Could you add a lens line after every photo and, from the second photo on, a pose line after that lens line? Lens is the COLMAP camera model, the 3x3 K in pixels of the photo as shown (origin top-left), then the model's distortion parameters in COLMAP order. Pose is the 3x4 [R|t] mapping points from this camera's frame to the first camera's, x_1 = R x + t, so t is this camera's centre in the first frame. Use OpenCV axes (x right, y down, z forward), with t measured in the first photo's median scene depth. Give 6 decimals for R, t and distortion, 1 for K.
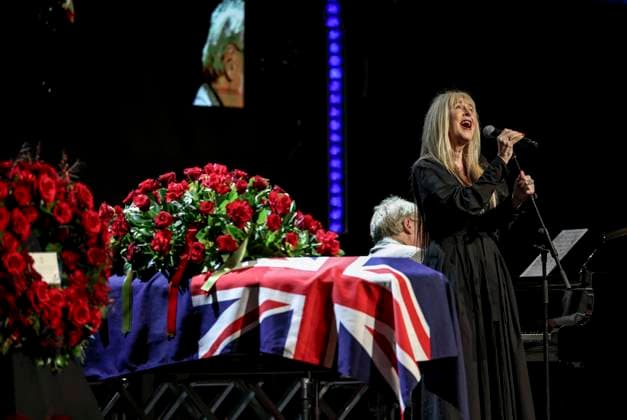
lens RADIAL K [[4182.9, 0, 313.5], [0, 4182.9, 210.0], [0, 0, 1]] dist [1.198691, 27.410722]
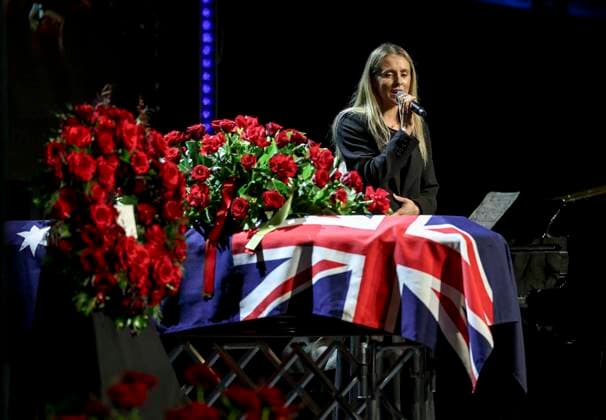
lens RADIAL K [[3431.7, 0, 304.1], [0, 3431.7, 227.2], [0, 0, 1]] dist [1.267223, 0.234342]
pose [[0.989983, 0.013559, 0.140533, -0.123969], [-0.015030, 0.999843, 0.009413, 0.006901], [-0.140383, -0.011431, 0.990031, 0.232830]]
